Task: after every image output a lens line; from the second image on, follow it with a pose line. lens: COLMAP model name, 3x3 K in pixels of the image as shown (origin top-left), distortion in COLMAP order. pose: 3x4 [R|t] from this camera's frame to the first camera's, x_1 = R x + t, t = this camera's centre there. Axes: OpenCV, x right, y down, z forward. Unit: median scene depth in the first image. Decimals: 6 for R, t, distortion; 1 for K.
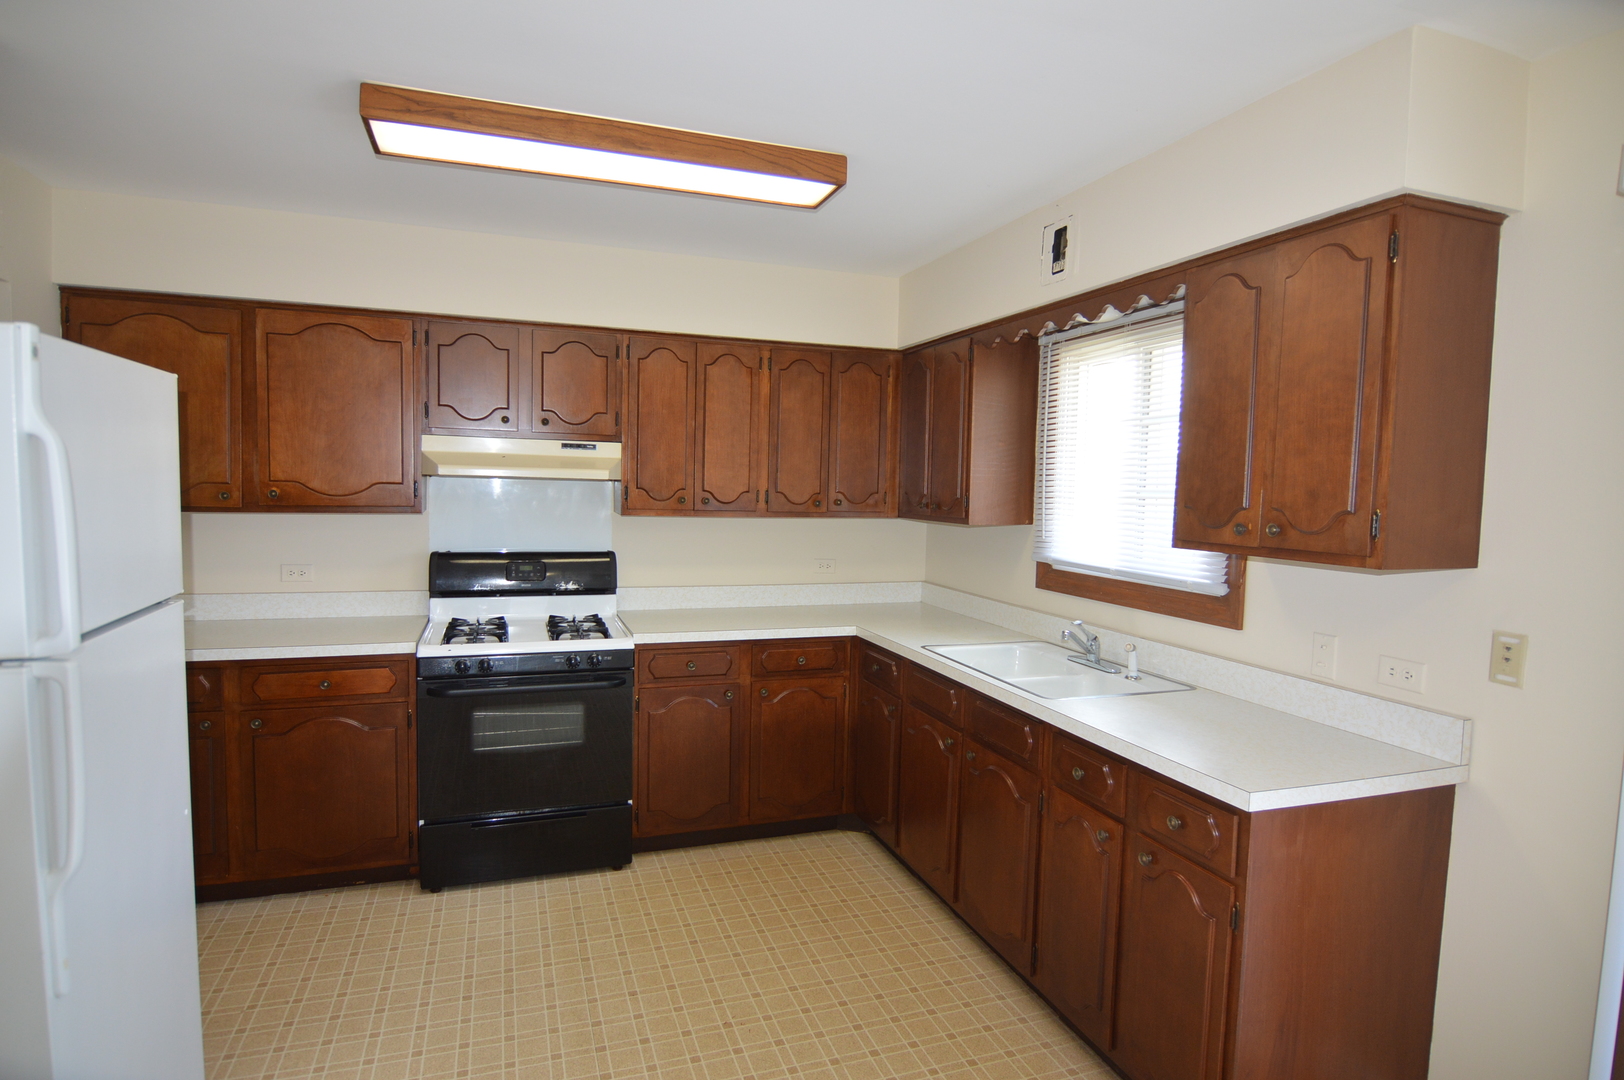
lens RADIAL K [[871.0, 0, 810.8], [0, 871.0, 545.6], [0, 0, 1]] dist [0.009918, -0.018834]
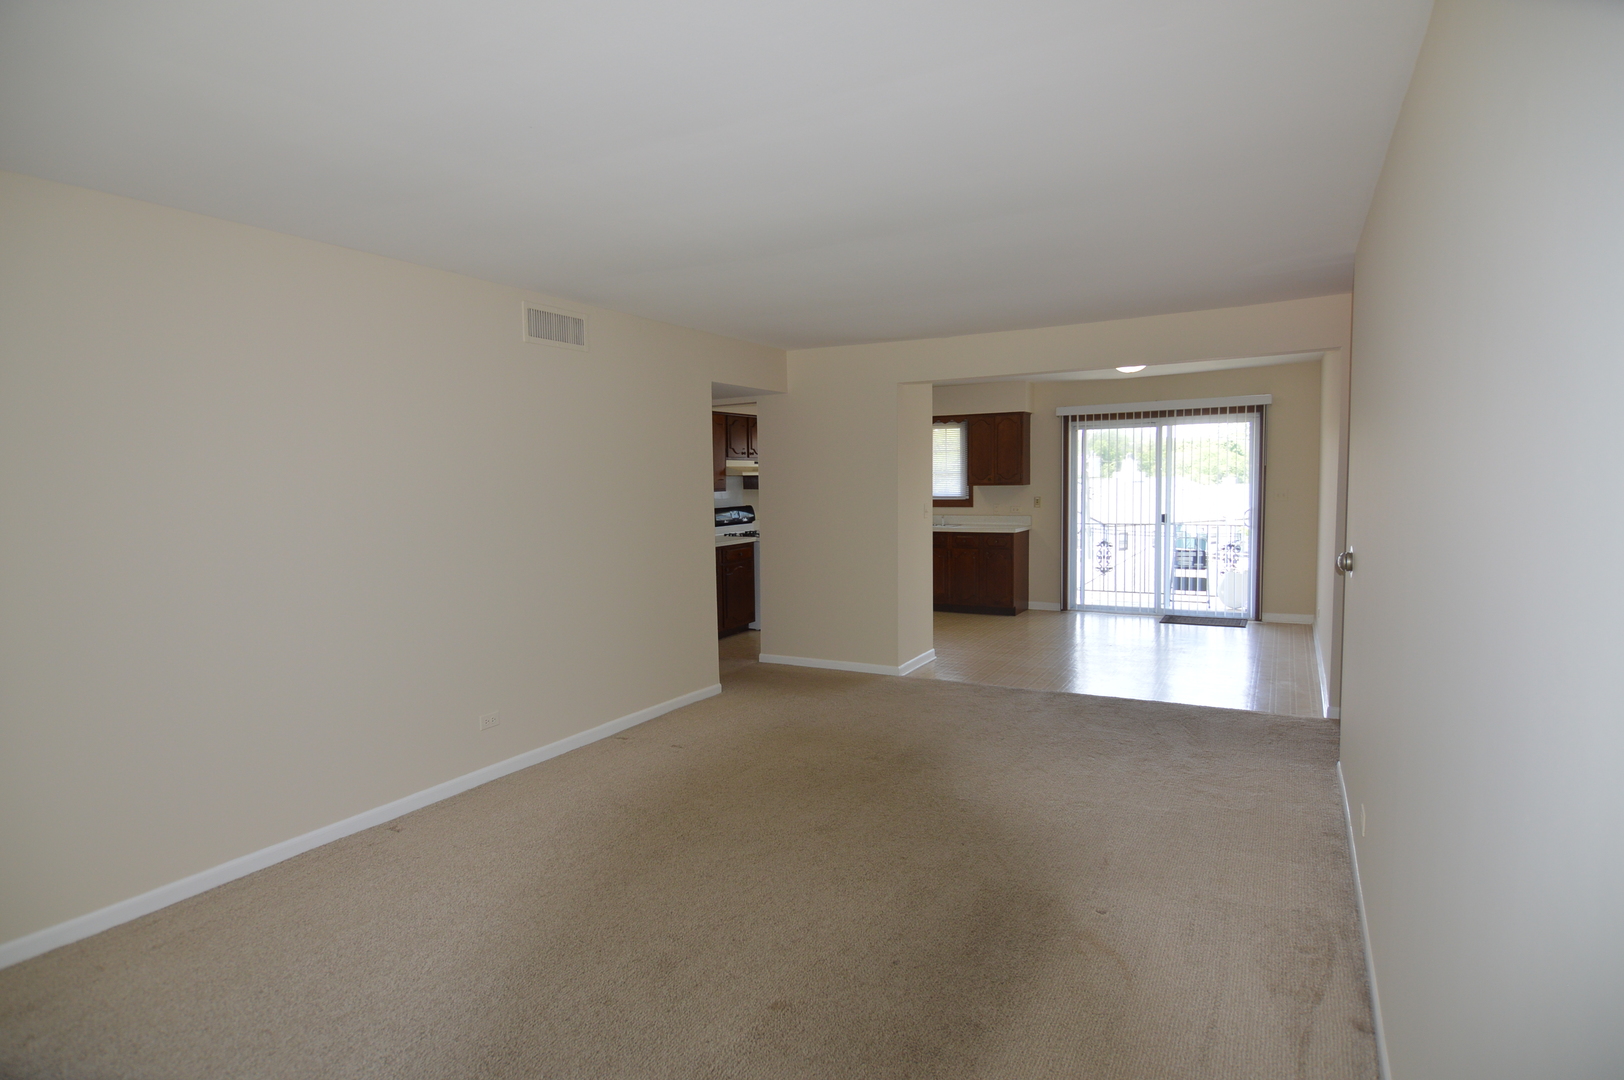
lens RADIAL K [[871.0, 0, 810.8], [0, 871.0, 545.6], [0, 0, 1]] dist [0.009918, -0.018834]
pose [[0.745484, -0.090196, 0.660392, -1.830523], [0.083042, 0.995650, 0.042243, 0.031572], [-0.661330, 0.023348, 0.749732, -0.990711]]
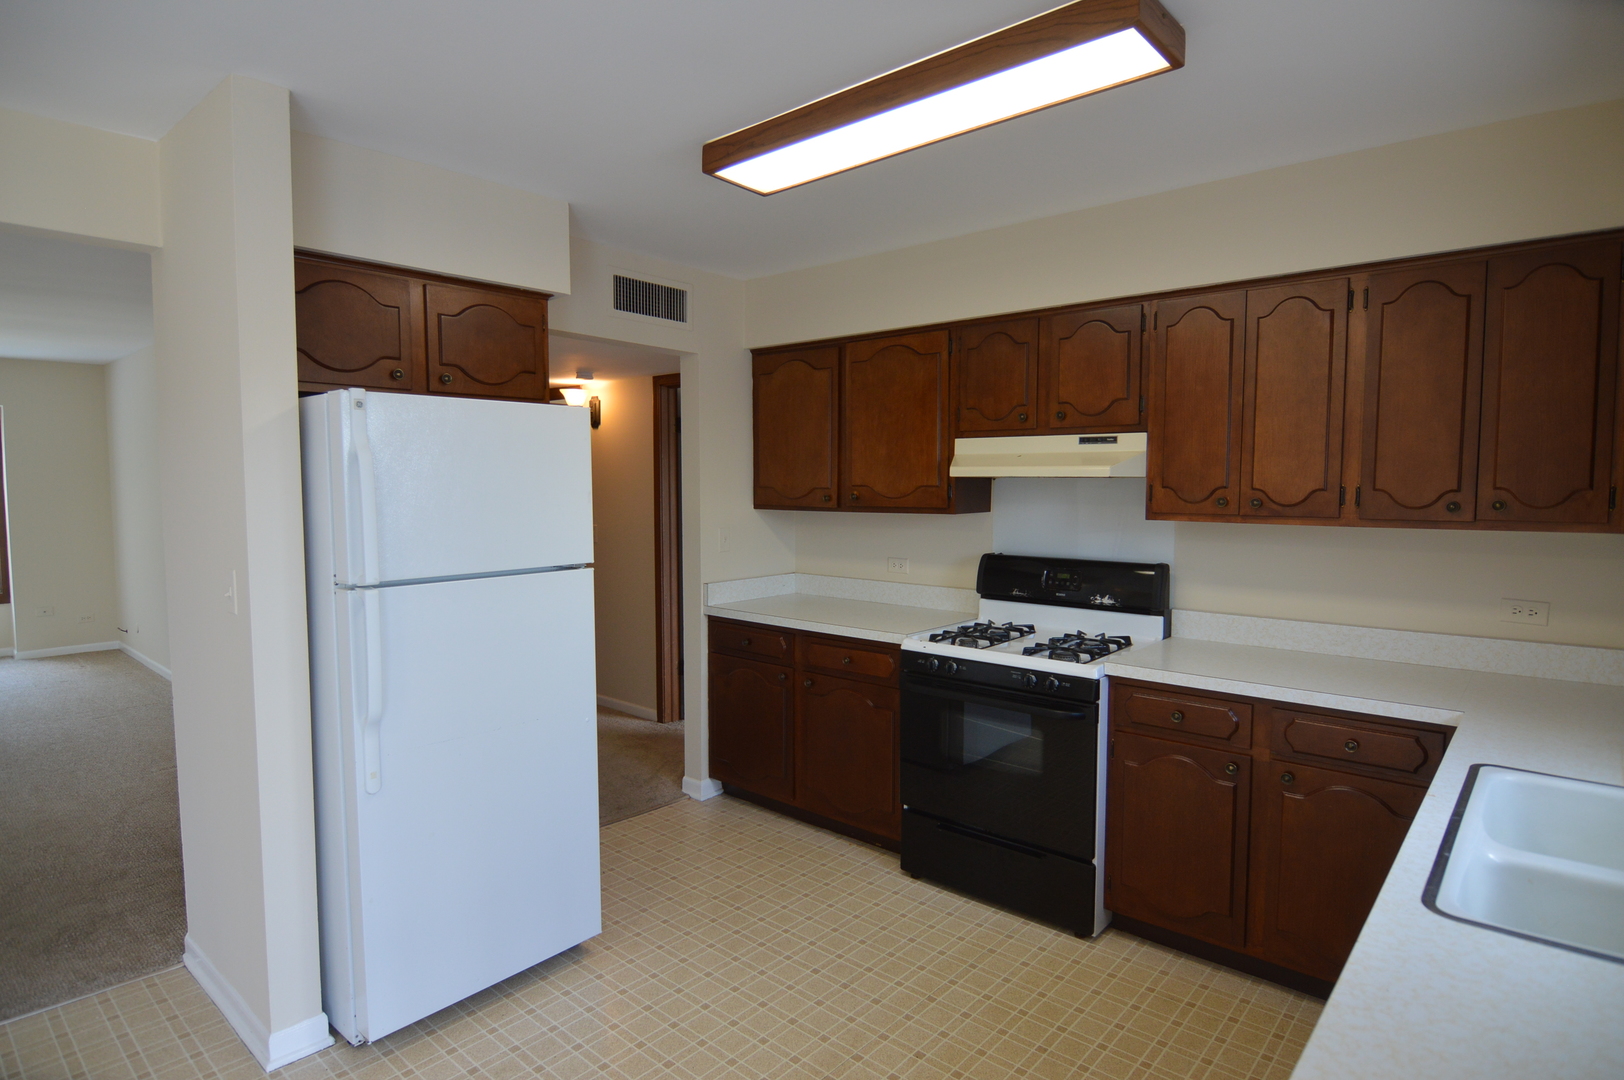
lens RADIAL K [[871.0, 0, 810.8], [0, 871.0, 545.6], [0, 0, 1]] dist [0.009918, -0.018834]
pose [[0.492935, 0.039444, -0.869172, 0.361348], [-0.052134, 0.998516, 0.015747, -0.007551], [0.868503, 0.037551, 0.494260, 0.331054]]
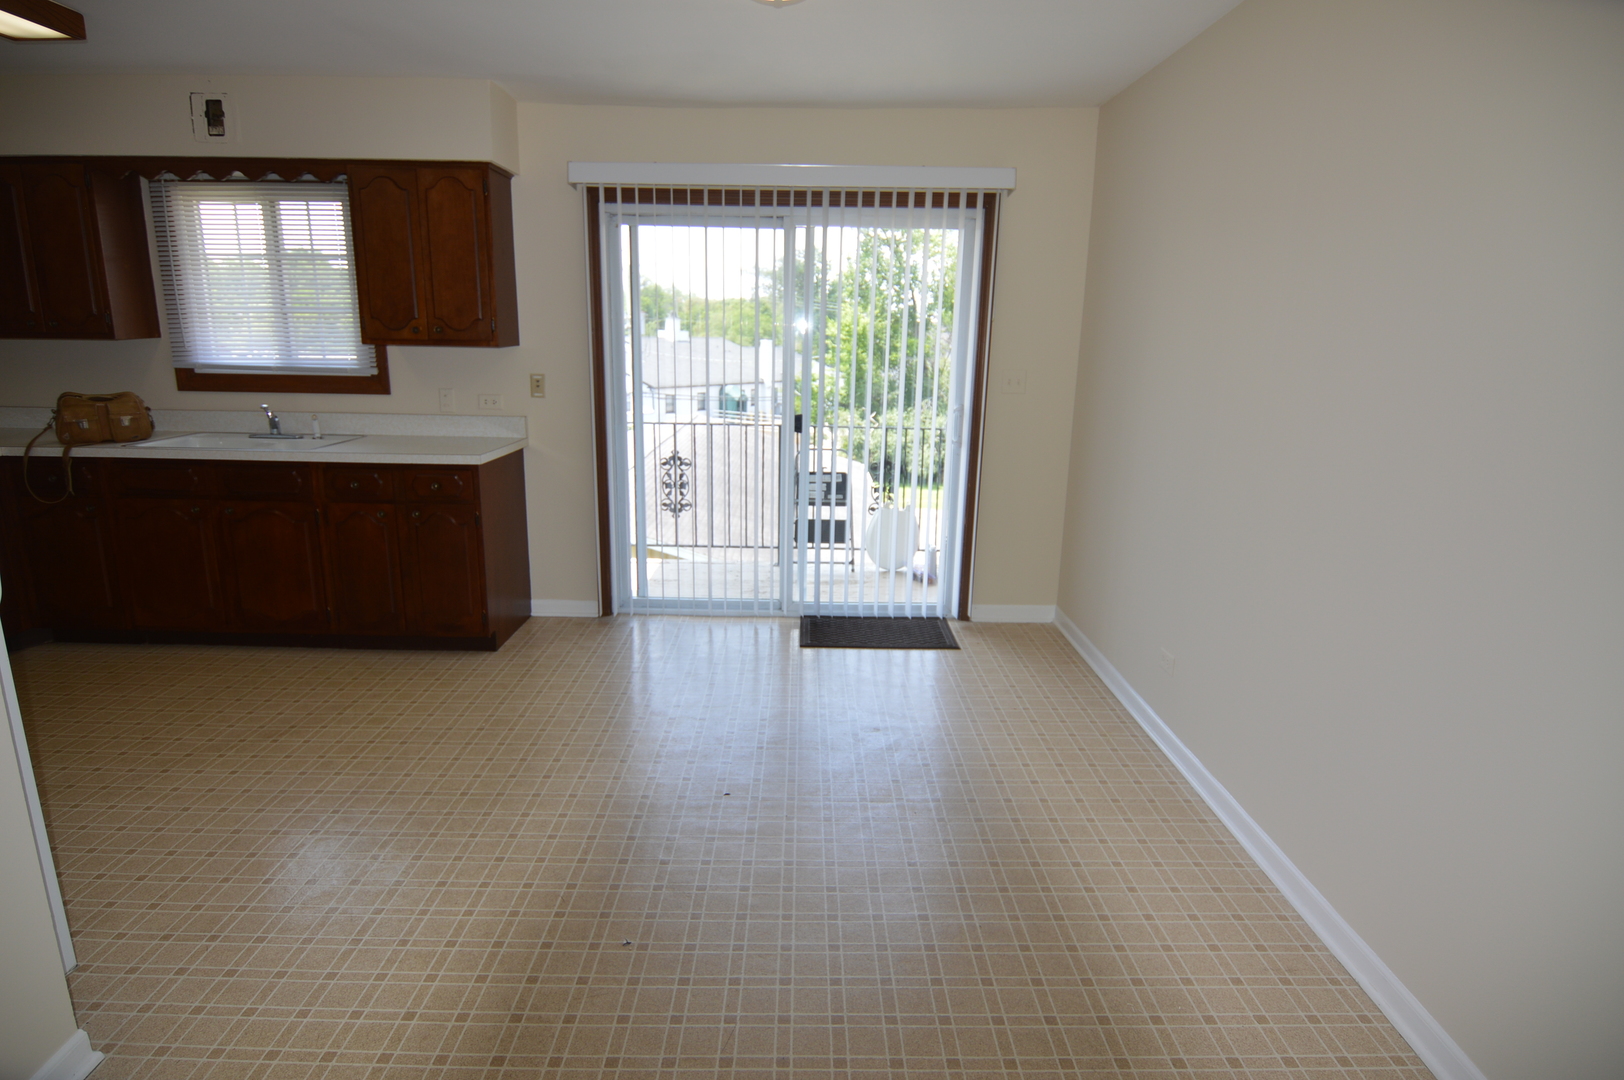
lens RADIAL K [[871.0, 0, 810.8], [0, 871.0, 545.6], [0, 0, 1]] dist [0.009918, -0.018834]
pose [[0.327186, -0.240283, 0.913900, -0.590289], [0.054055, 0.970307, 0.235761, 0.019233], [-0.943413, -0.027737, 0.330459, -0.223848]]
